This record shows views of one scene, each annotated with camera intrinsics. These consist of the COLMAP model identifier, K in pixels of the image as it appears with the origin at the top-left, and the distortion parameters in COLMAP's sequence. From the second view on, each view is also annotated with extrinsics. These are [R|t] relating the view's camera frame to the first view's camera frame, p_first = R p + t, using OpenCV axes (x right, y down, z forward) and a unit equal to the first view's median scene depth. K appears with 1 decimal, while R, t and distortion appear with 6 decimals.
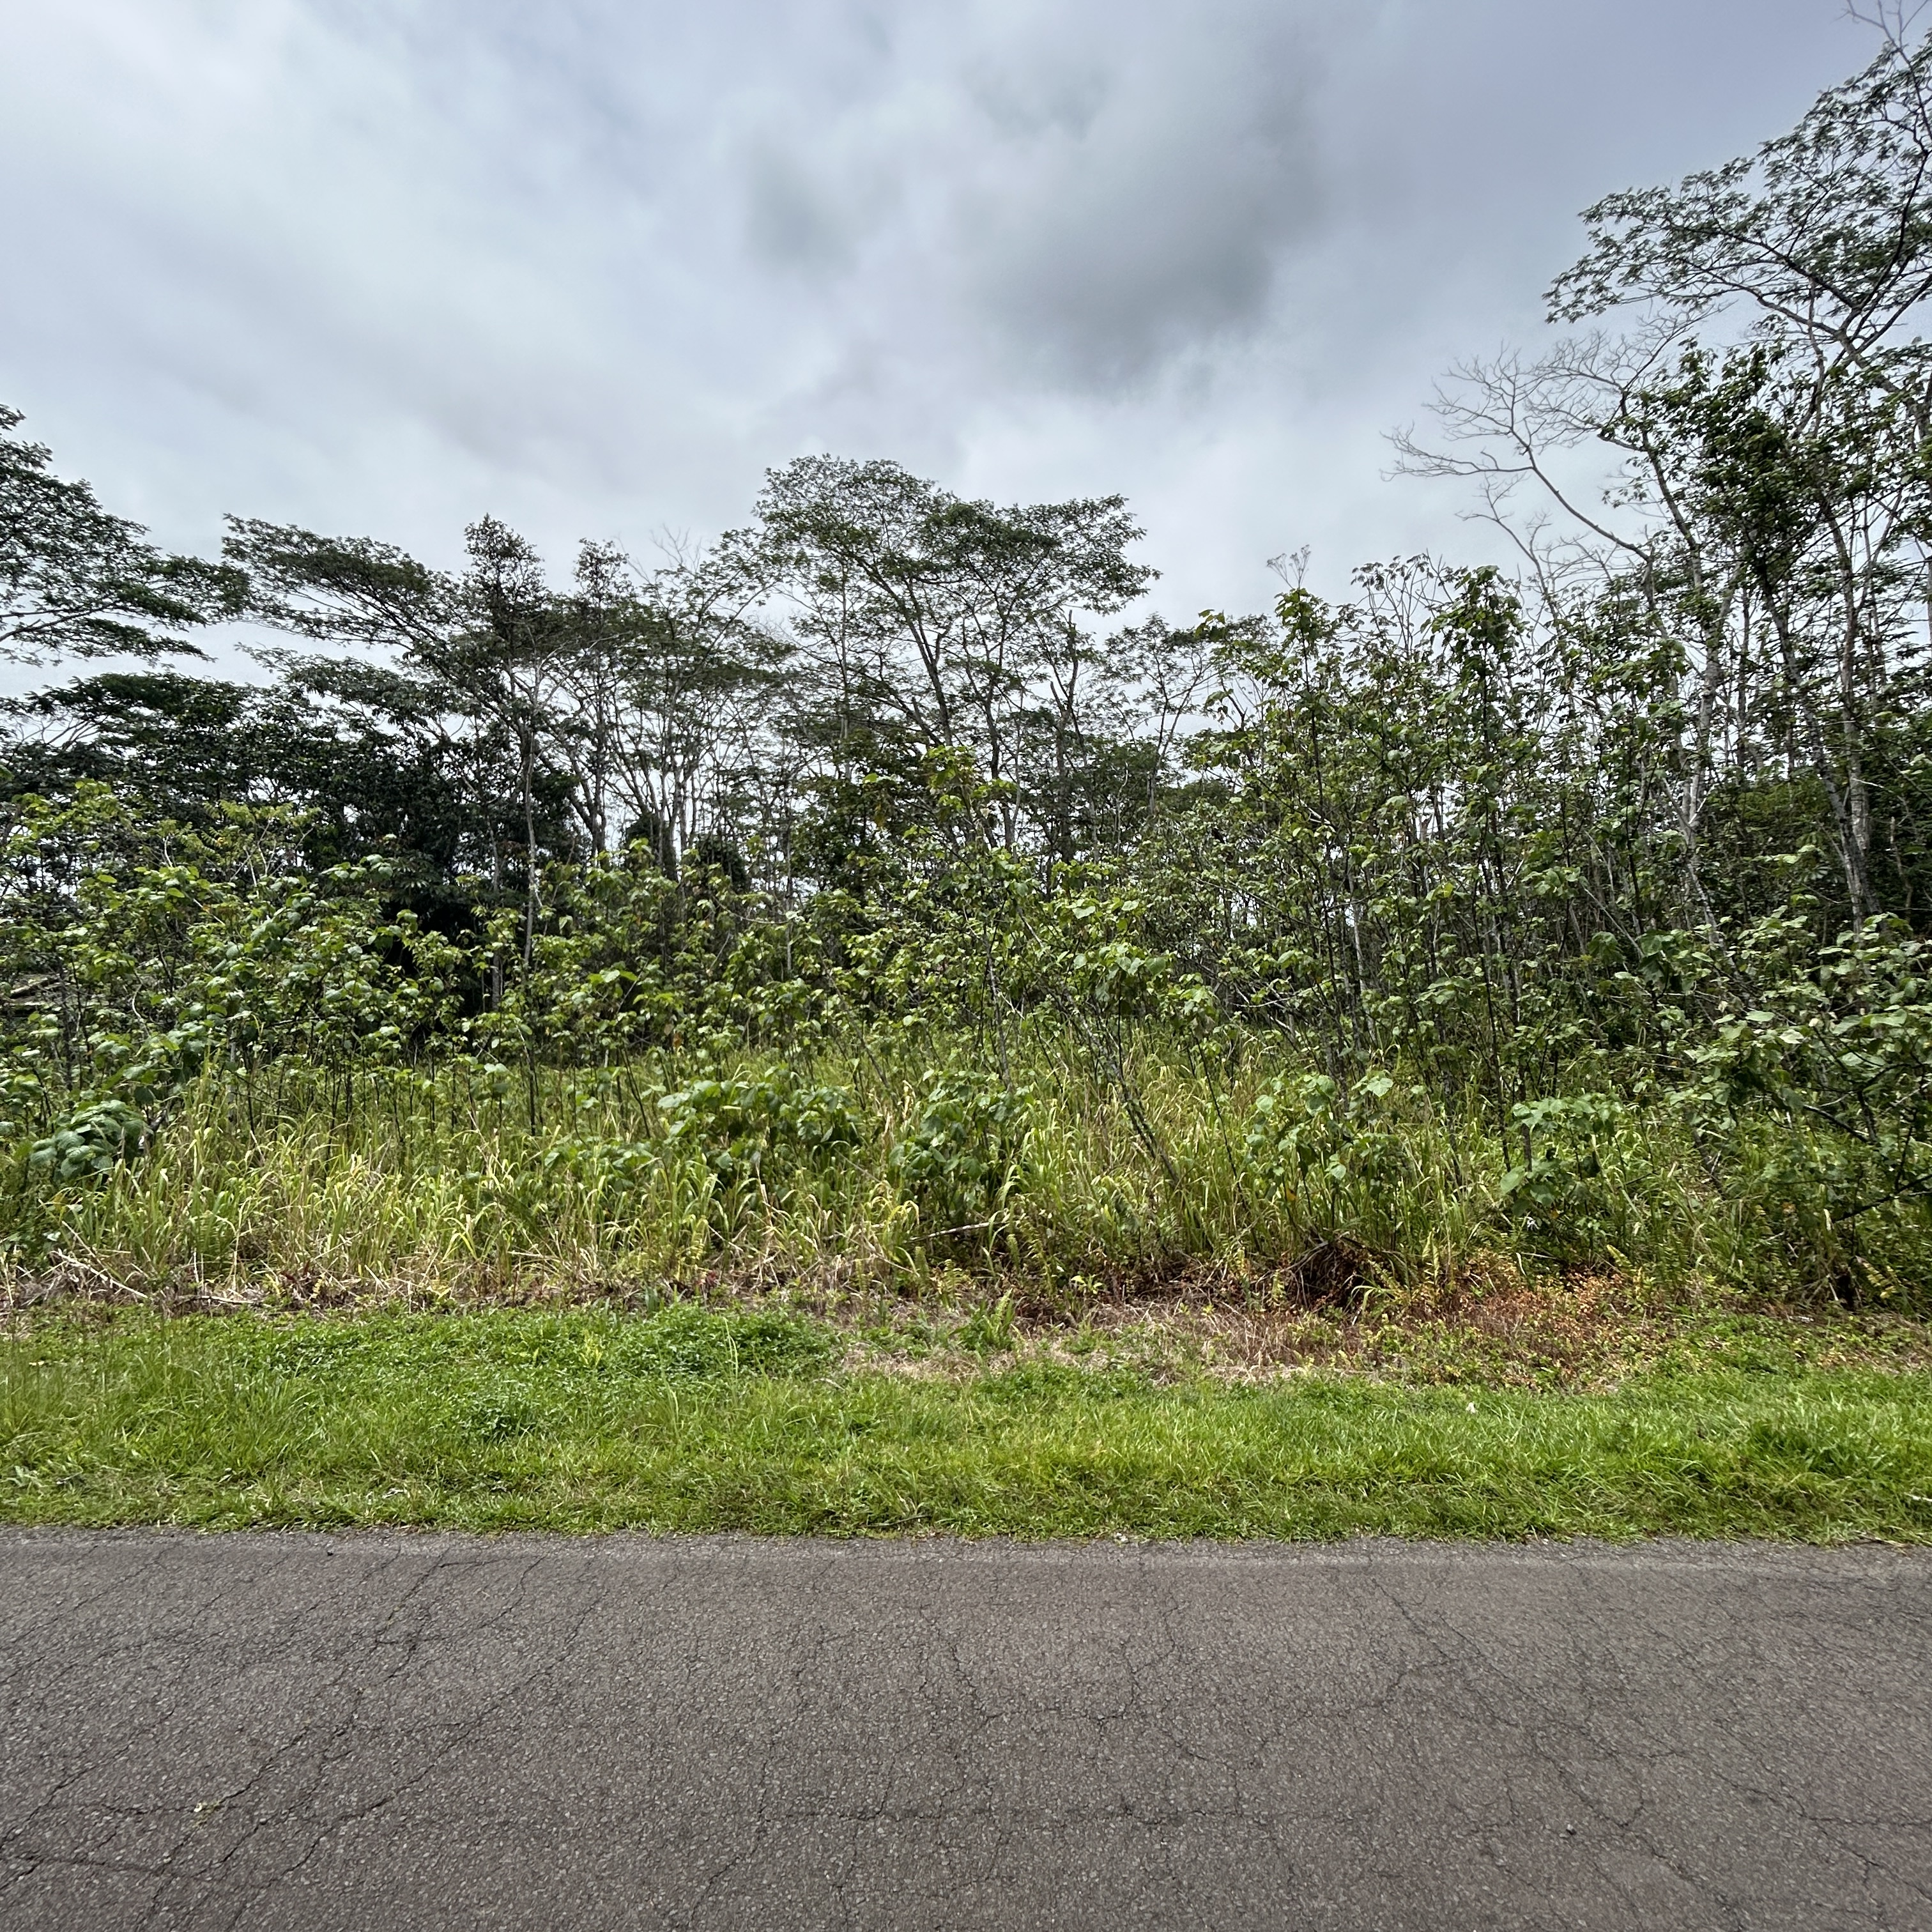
lens RADIAL K [[1050.5, 0, 966.0], [0, 1050.5, 966.0], [0, 0, 1]] dist [-0.004126, 0.002386]
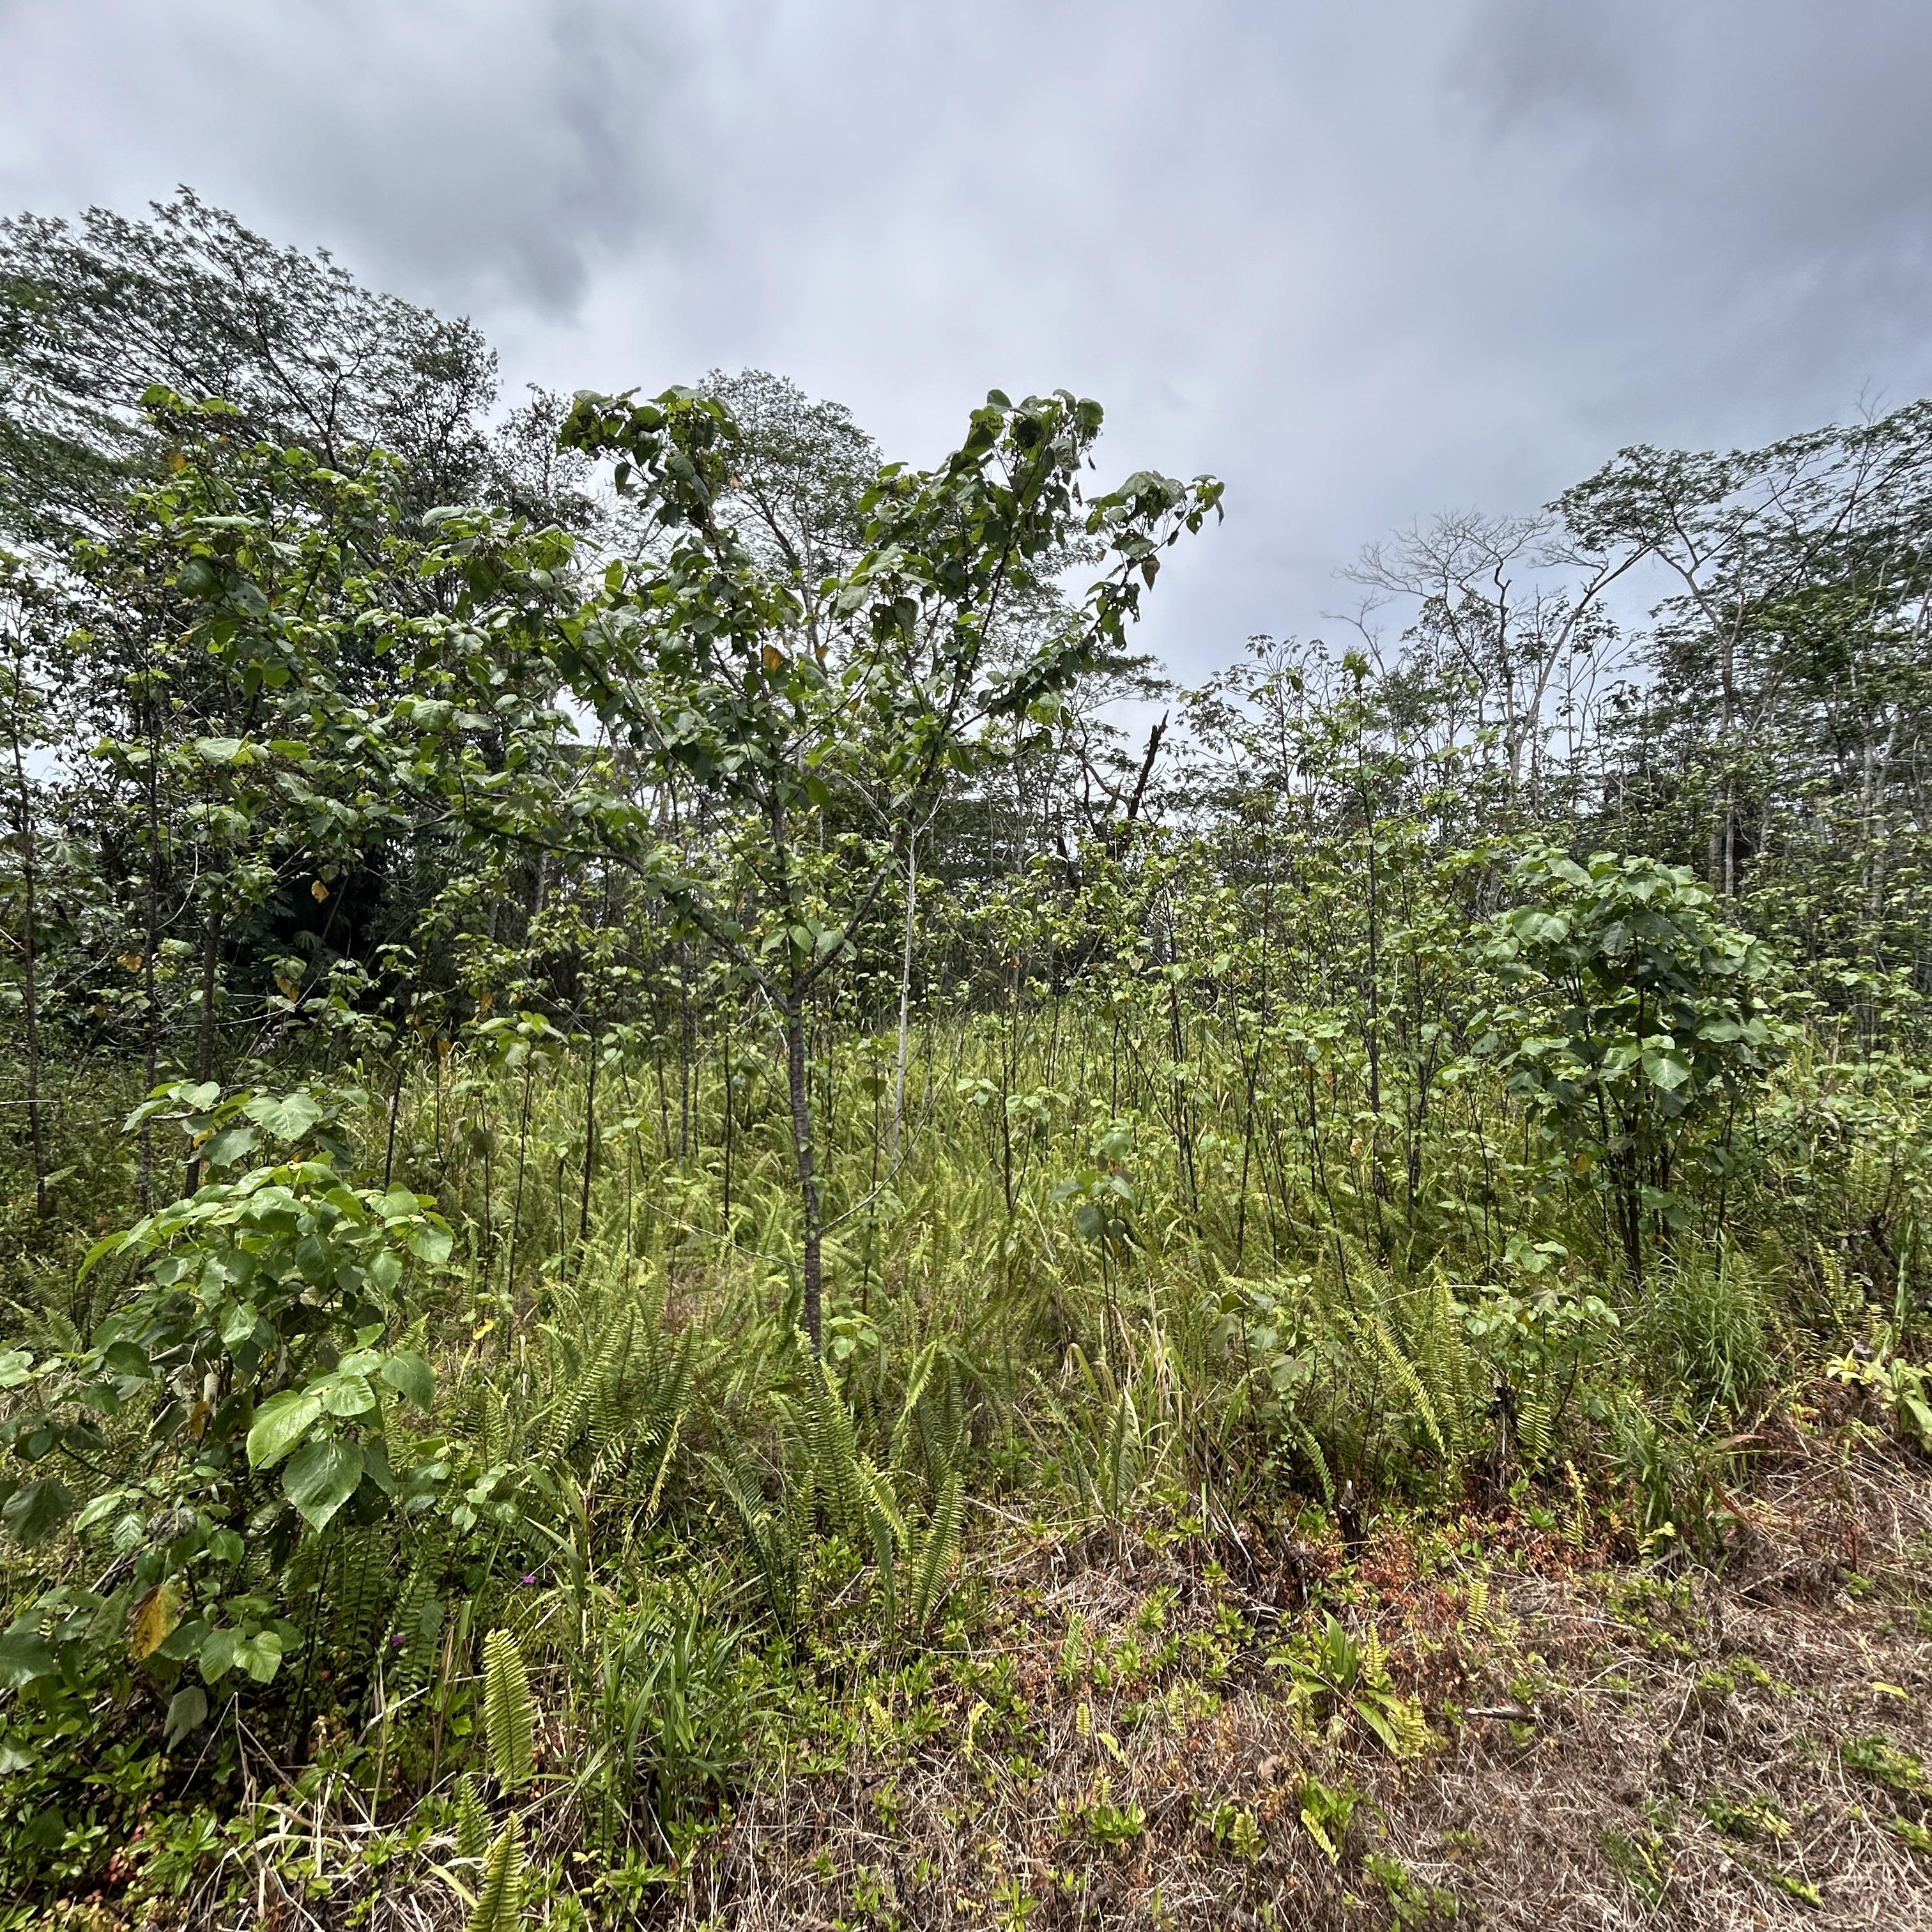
lens RADIAL K [[1050.5, 0, 966.0], [0, 1050.5, 966.0], [0, 0, 1]] dist [-0.004126, 0.002386]
pose [[0.818365, 0.030664, 0.573881, -0.535231], [-0.029452, 0.999501, -0.011407, 0.019821], [-0.573944, -0.007567, 0.818859, 0.187970]]
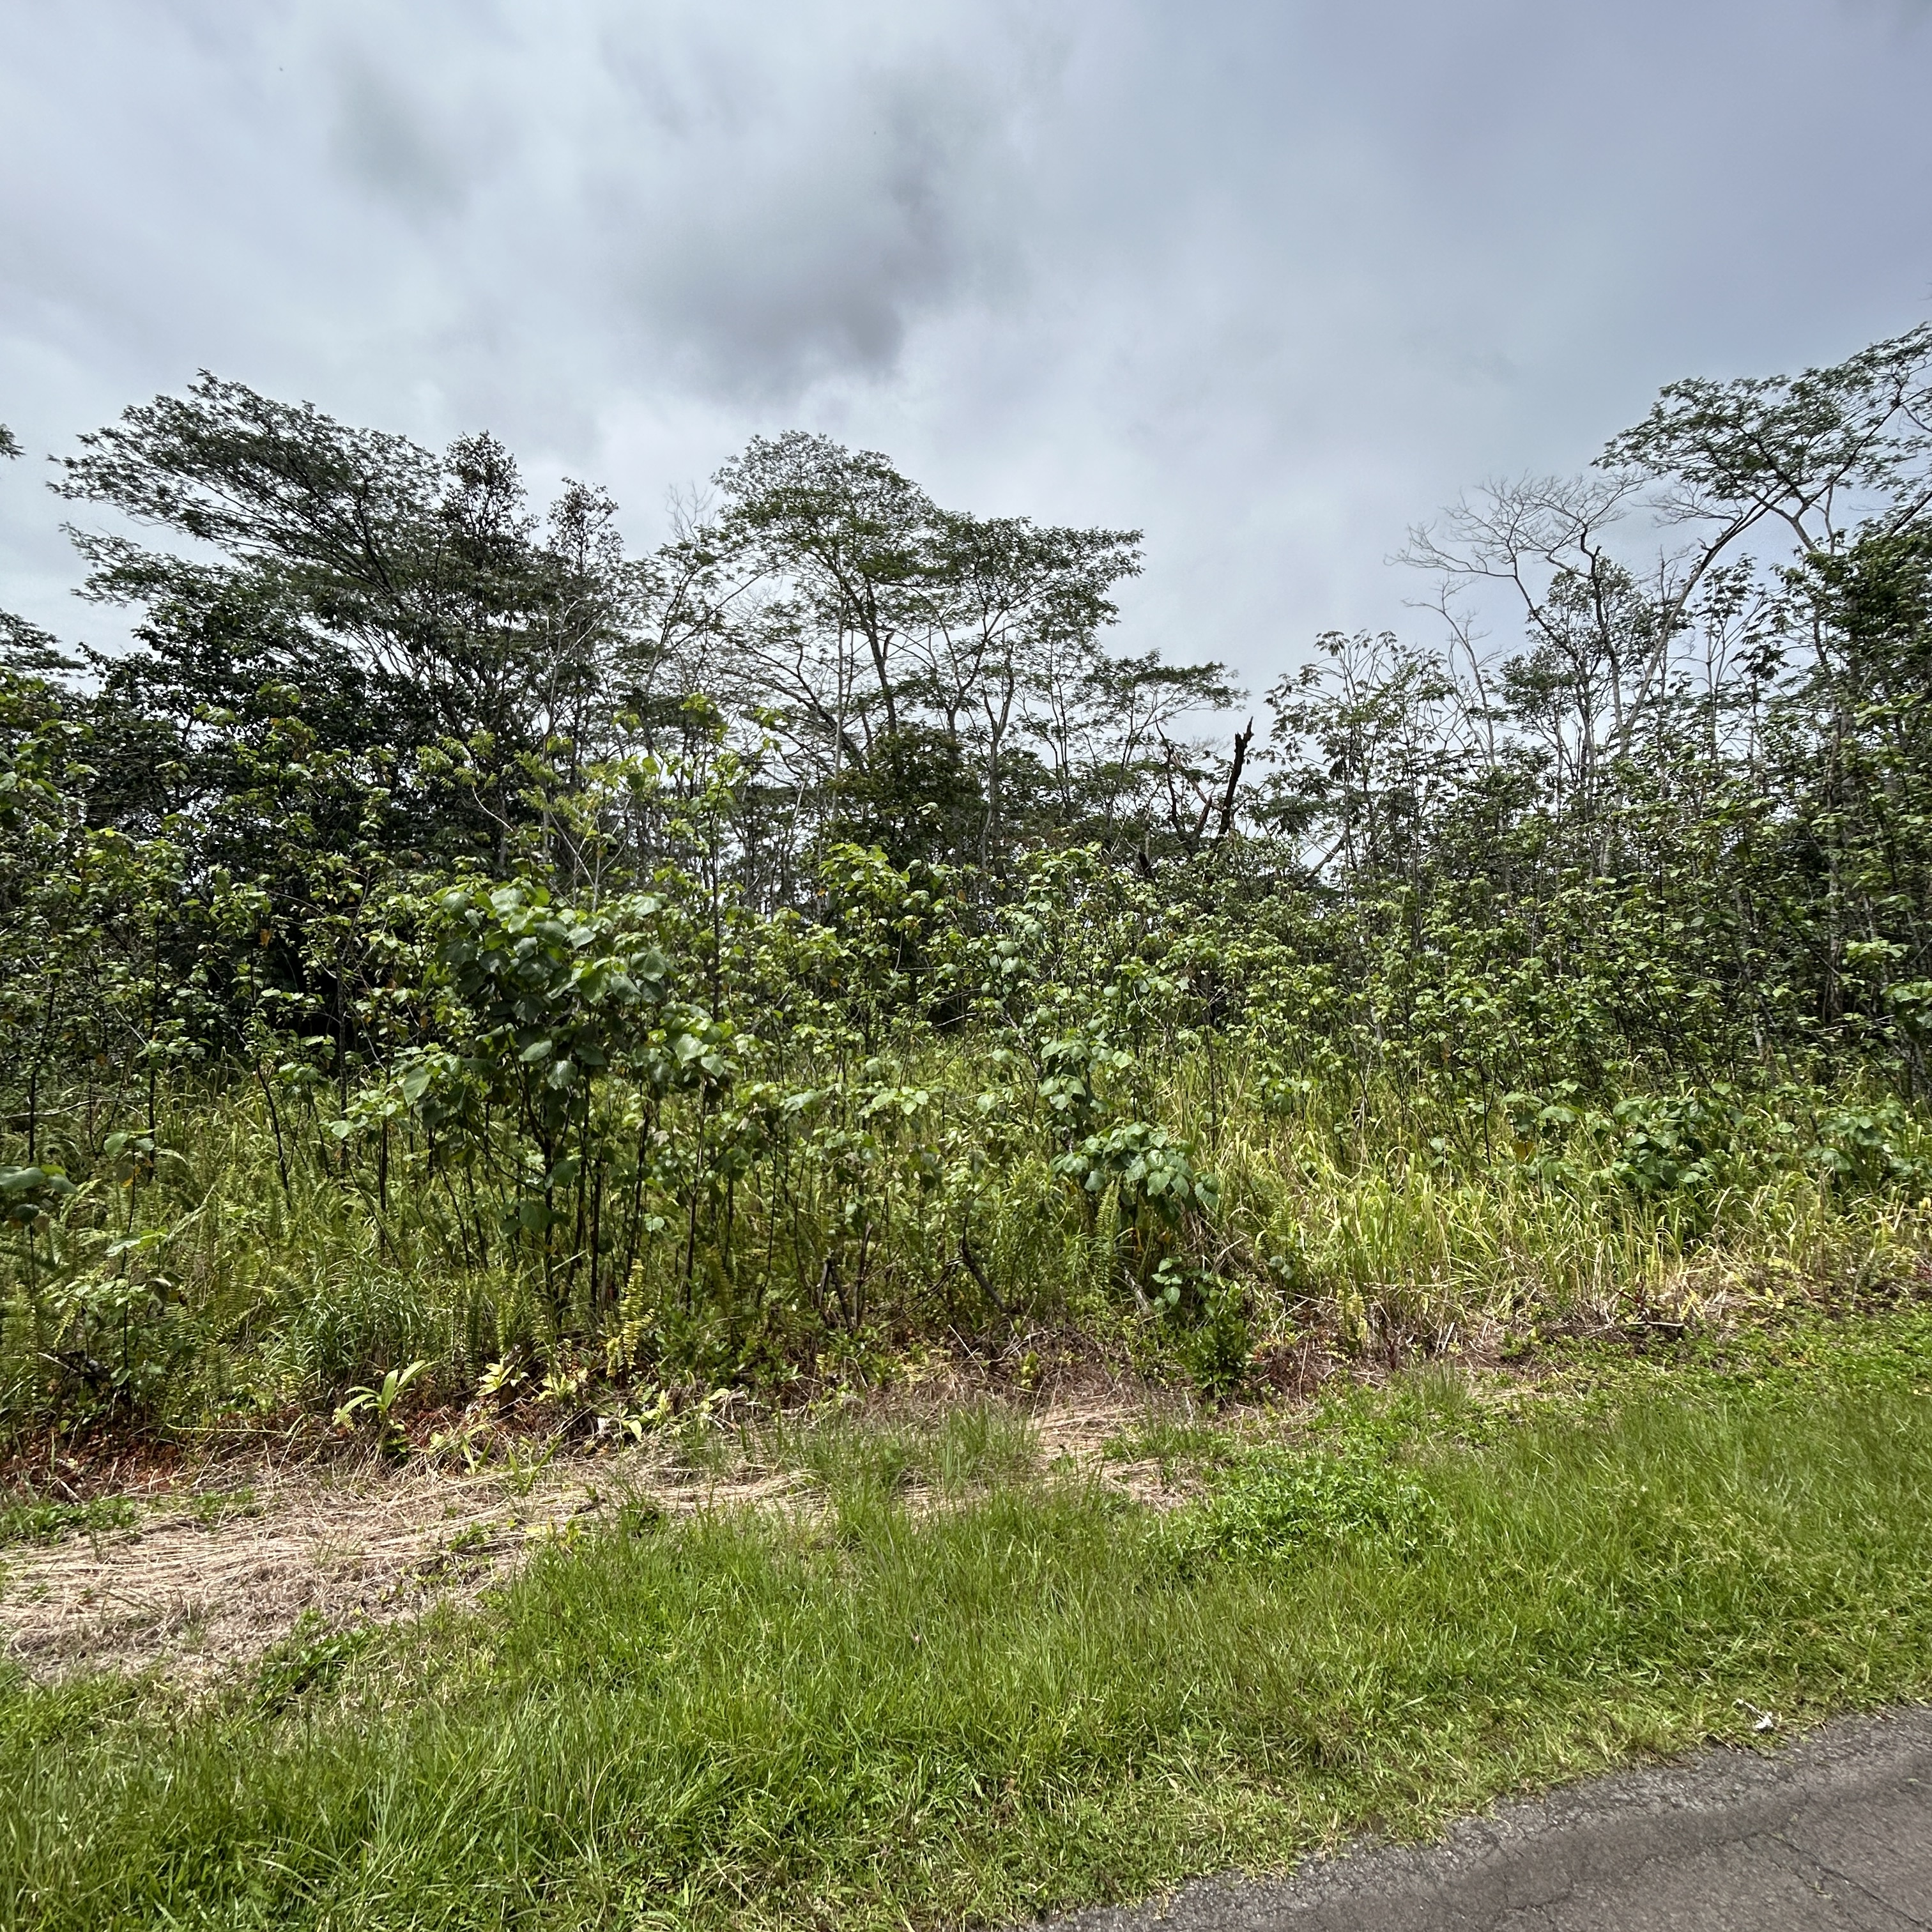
lens RADIAL K [[1050.5, 0, 966.0], [0, 1050.5, 966.0], [0, 0, 1]] dist [-0.004126, 0.002386]
pose [[0.936450, 0.029529, 0.349555, -0.344331], [-0.023222, 0.999483, -0.022221, 0.011665], [-0.350030, 0.012692, 0.936652, 0.072711]]
